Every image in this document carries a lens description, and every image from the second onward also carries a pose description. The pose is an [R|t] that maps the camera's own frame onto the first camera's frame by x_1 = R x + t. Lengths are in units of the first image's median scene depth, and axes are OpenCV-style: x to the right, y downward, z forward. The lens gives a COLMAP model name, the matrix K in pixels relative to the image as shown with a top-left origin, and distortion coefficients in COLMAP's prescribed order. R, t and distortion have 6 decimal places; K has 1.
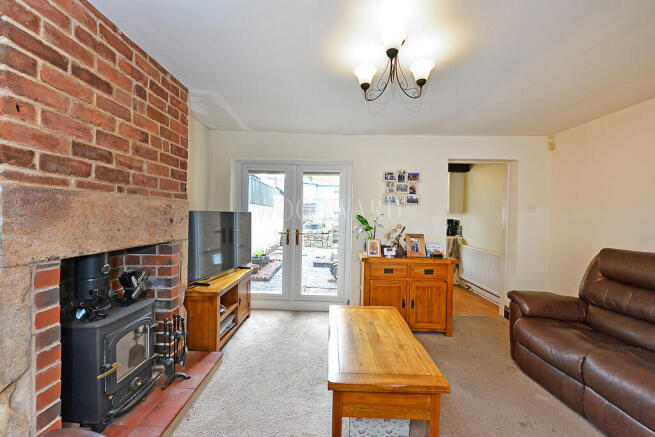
lens RADIAL K [[257.5, 0, 327.2], [0, 257.5, 217.9], [0, 0, 1]] dist [-0.013230, 0.000486]
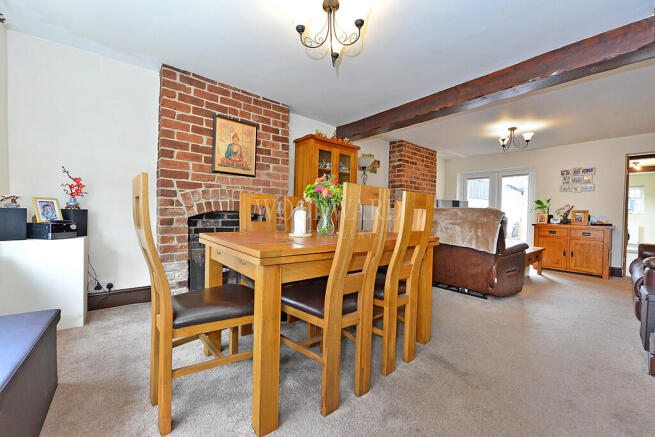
lens RADIAL K [[257.5, 0, 327.3], [0, 257.5, 218.2], [0, 0, 1]] dist [-0.013230, 0.000486]
pose [[0.642670, 0.009343, -0.766086, 0.839291], [-0.013985, 0.999902, 0.000462, 0.205516], [0.766015, 0.010417, 0.642738, -1.712882]]
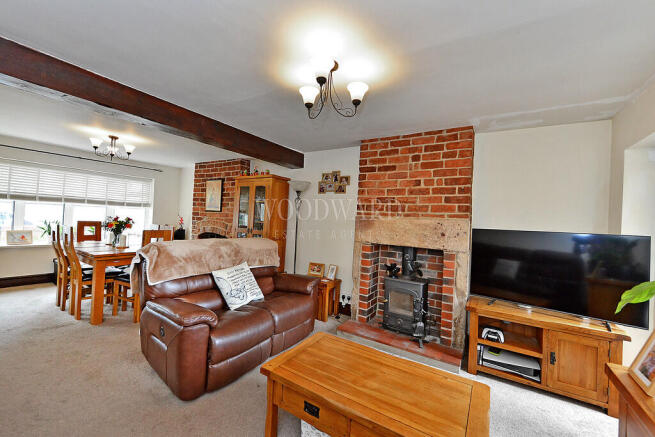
lens RADIAL K [[257.5, 0, 328.3], [0, 257.5, 215.2], [0, 0, 1]] dist [-0.013230, 0.000486]
pose [[-0.516638, -0.060321, -0.854076, 0.926938], [-0.066378, 0.997335, -0.030286, -0.010223], [0.853627, 0.041045, -0.519265, 1.250137]]
